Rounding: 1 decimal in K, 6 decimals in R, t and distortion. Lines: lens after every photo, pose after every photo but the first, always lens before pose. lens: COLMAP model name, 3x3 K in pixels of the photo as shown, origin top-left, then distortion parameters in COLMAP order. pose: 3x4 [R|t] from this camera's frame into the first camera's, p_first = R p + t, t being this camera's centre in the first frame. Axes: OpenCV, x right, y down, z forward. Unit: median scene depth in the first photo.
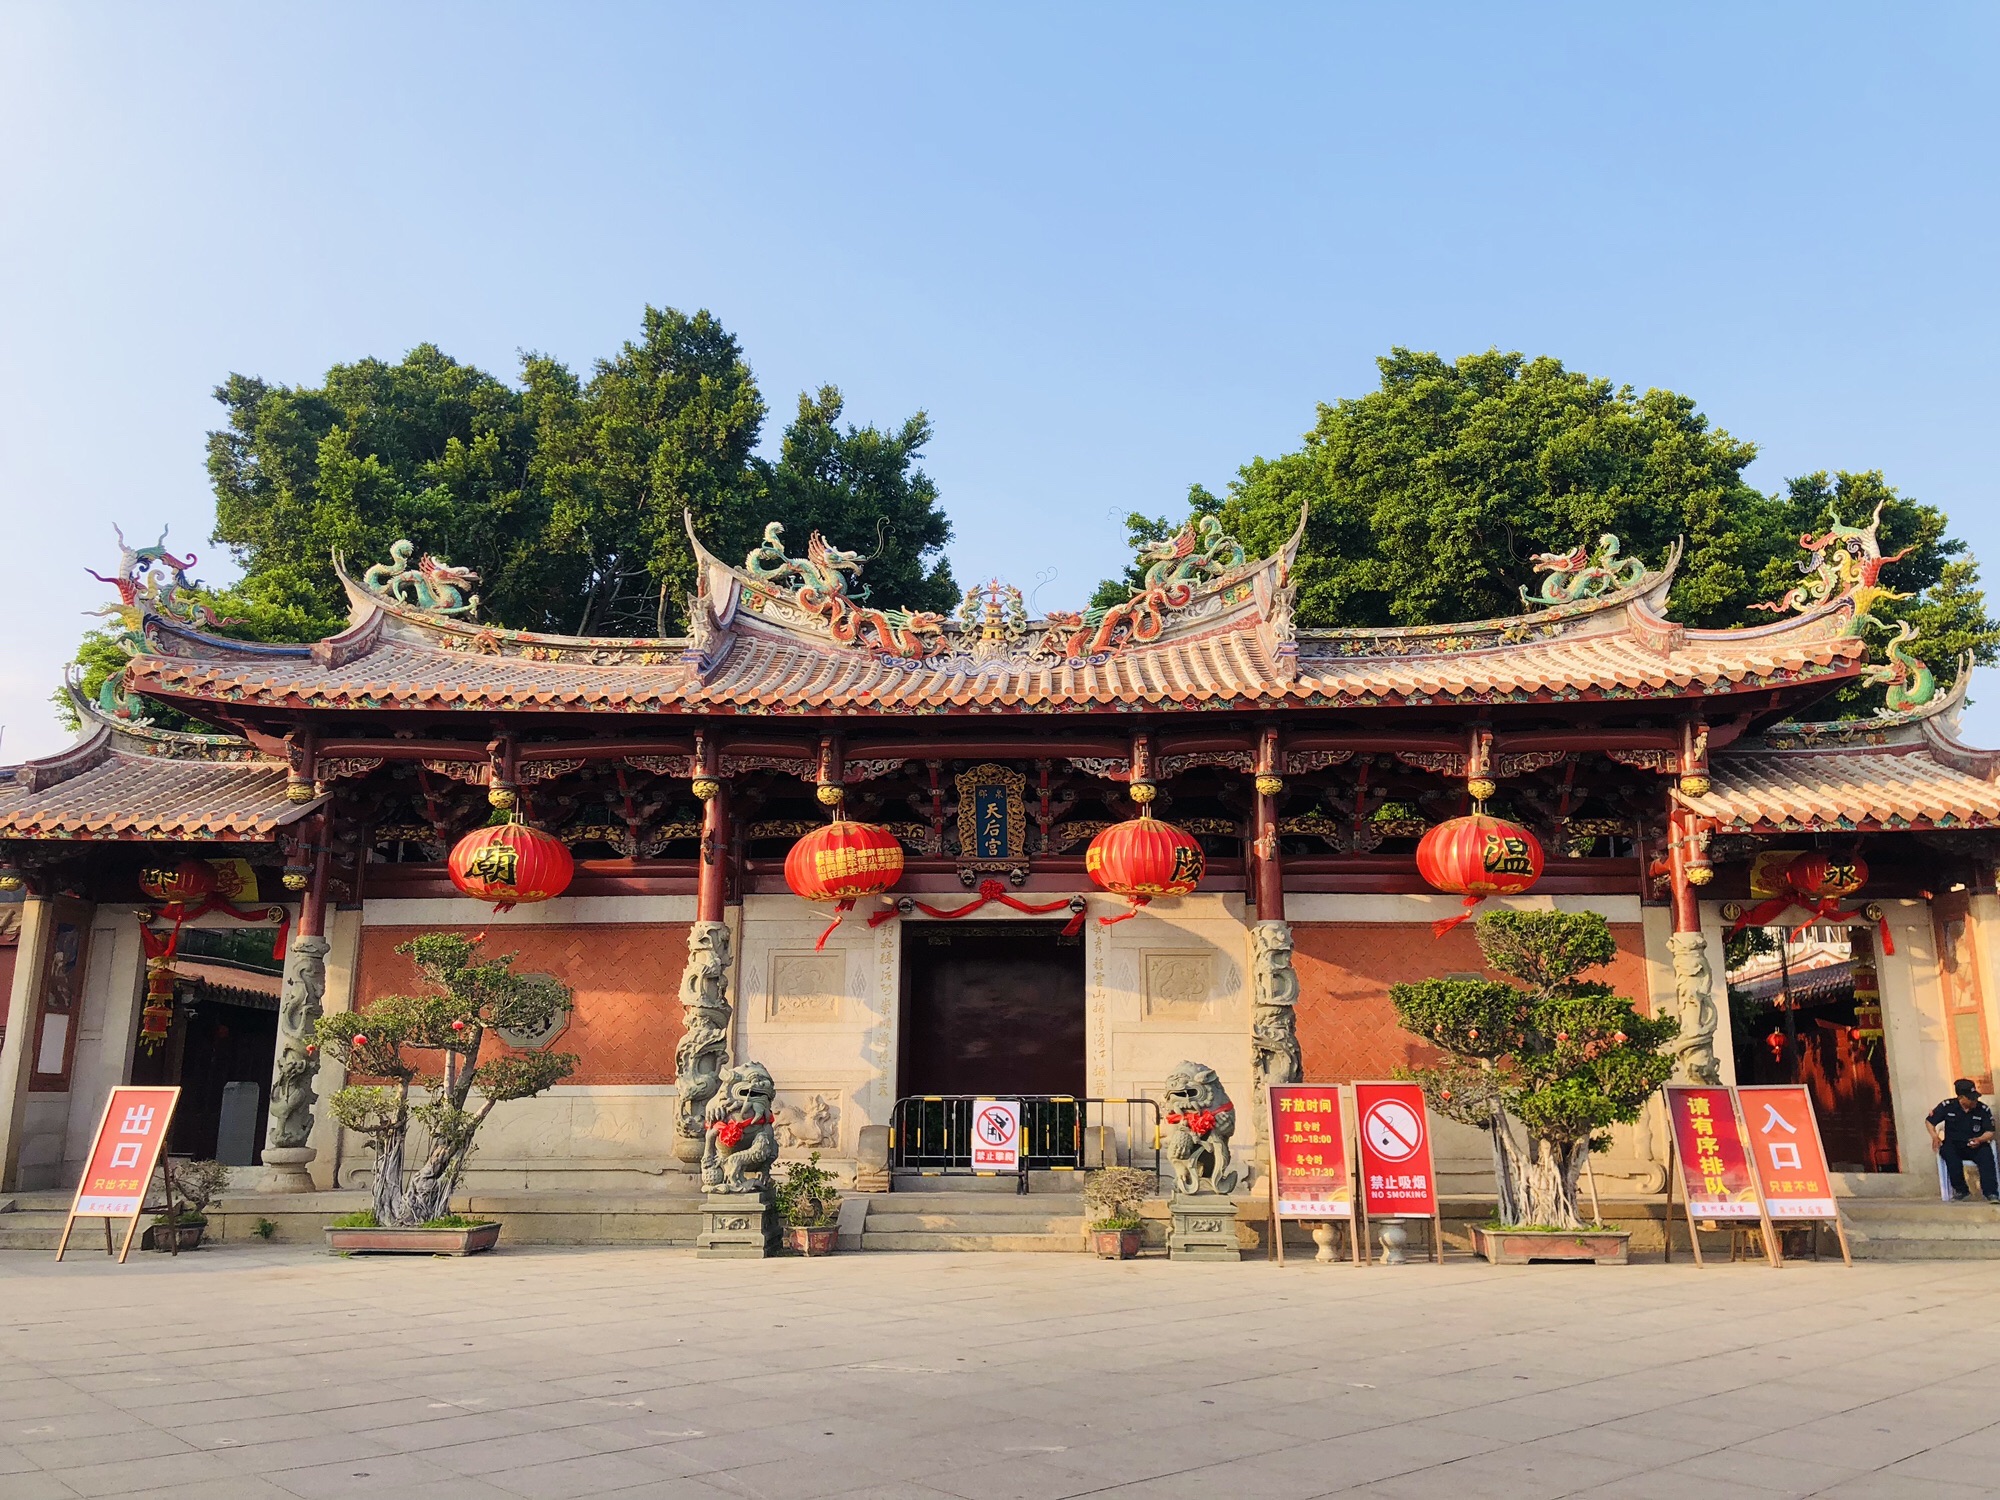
lens RADIAL K [[1629.2, 0, 1016.9], [0, 1629.2, 669.1], [0, 0, 1]] dist [0.047439, -0.079313]
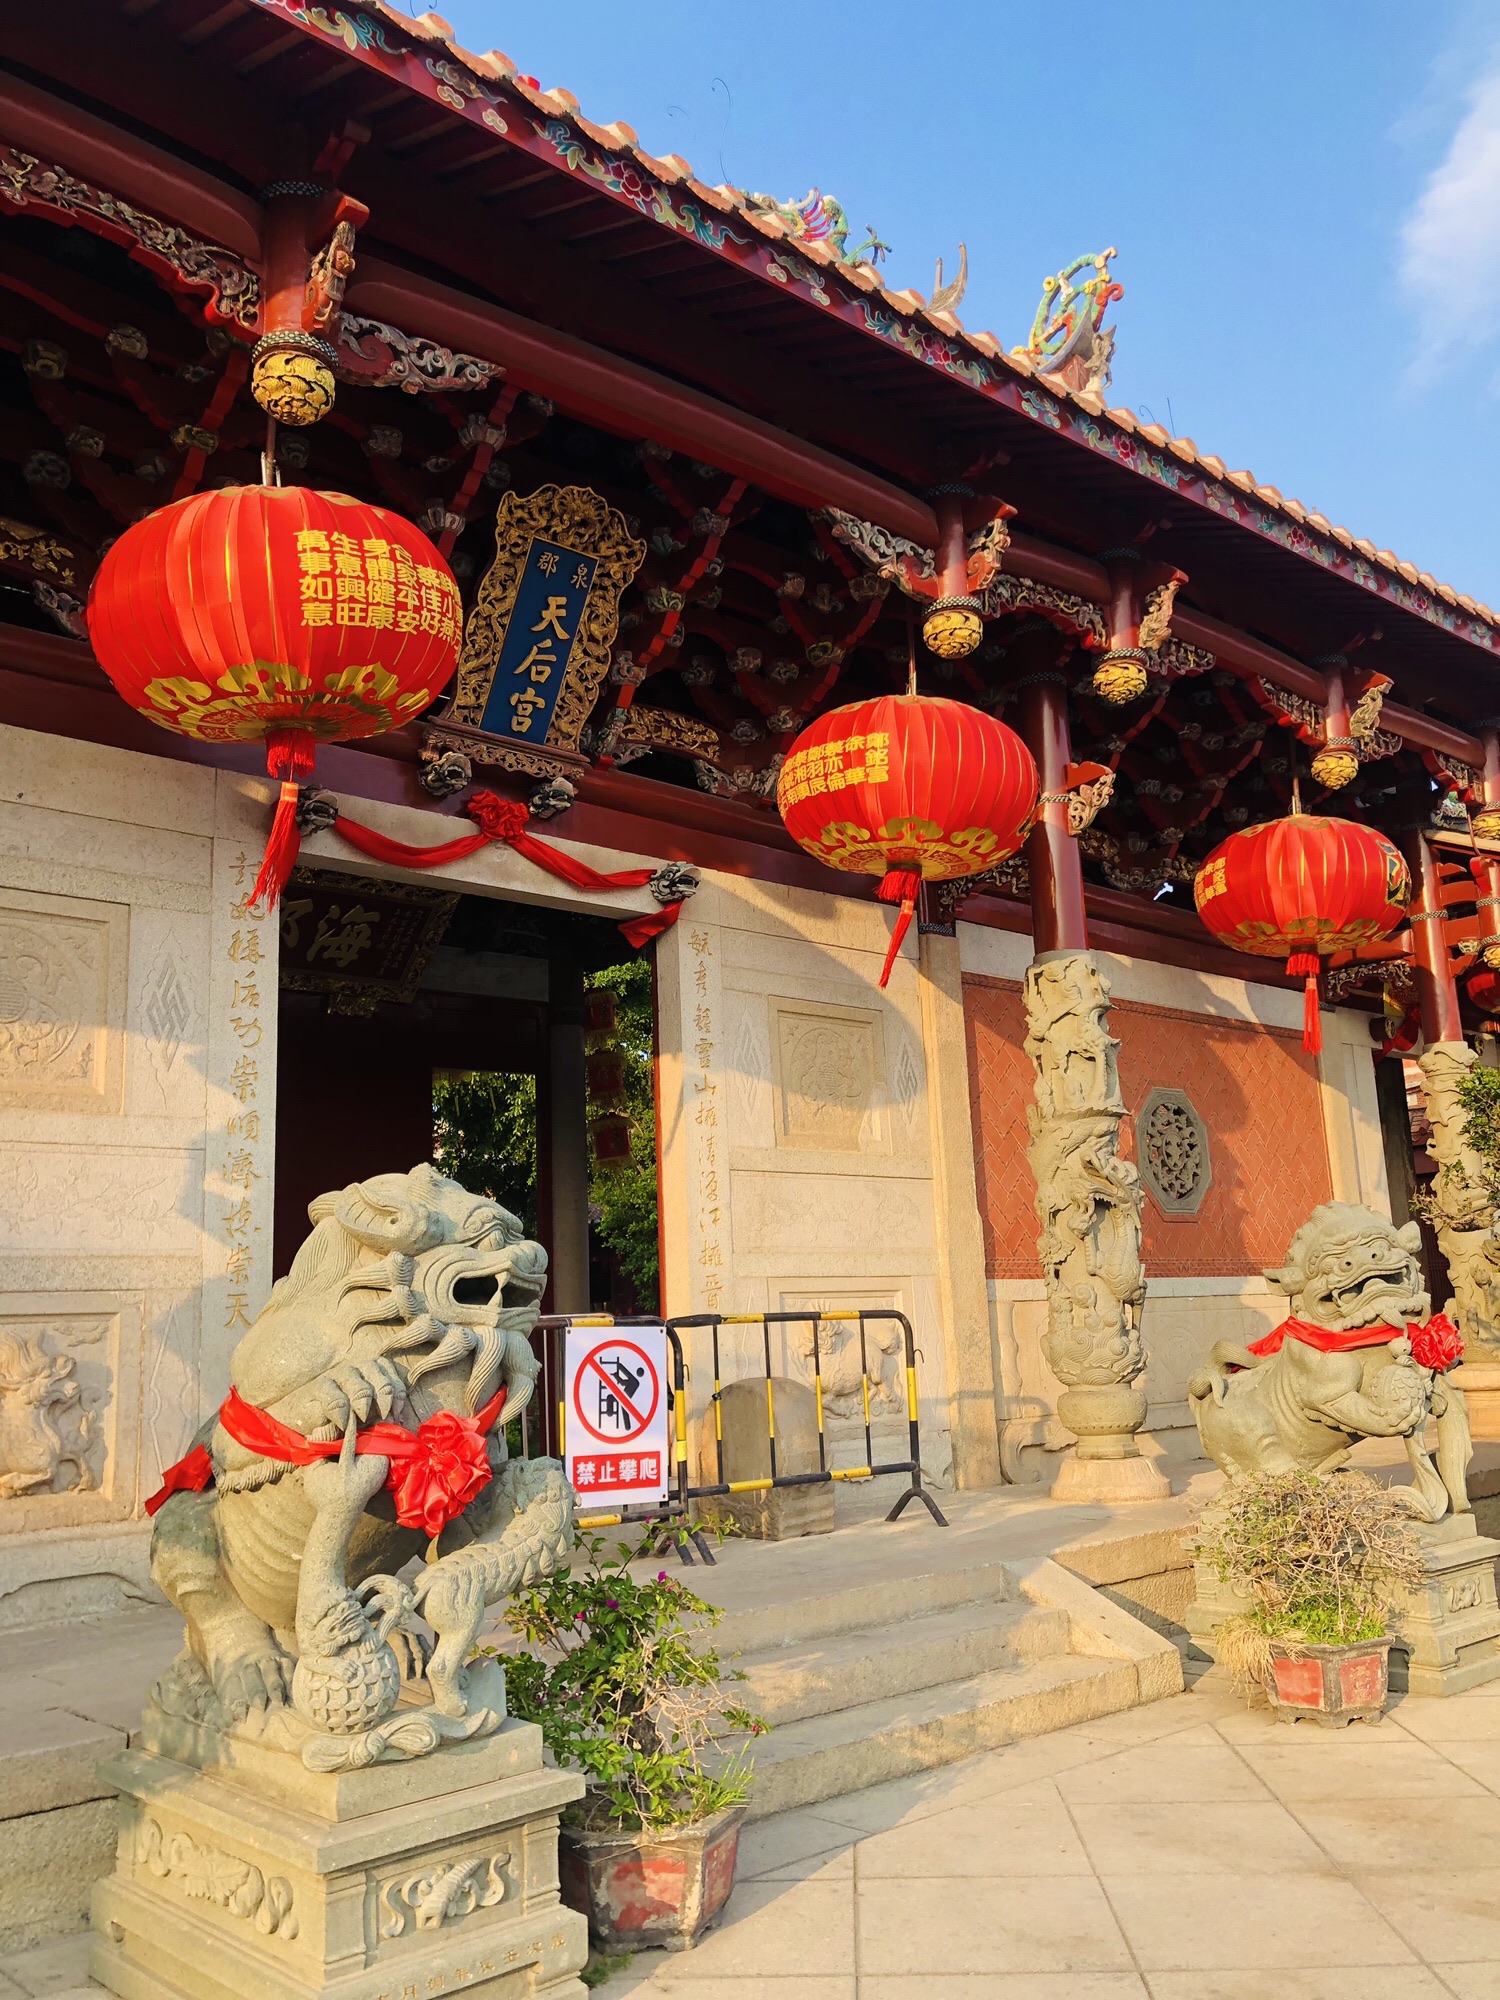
lens RADIAL K [[1629.2, 0, 755.0], [0, 1629.2, 996.2], [0, 0, 1]] dist [0.047439, -0.079313]
pose [[0.722070, 0.107011, 0.683493, -0.243881], [-0.136583, 0.990570, -0.010797, 0.177417], [-0.678203, -0.085557, 0.729877, 0.667223]]
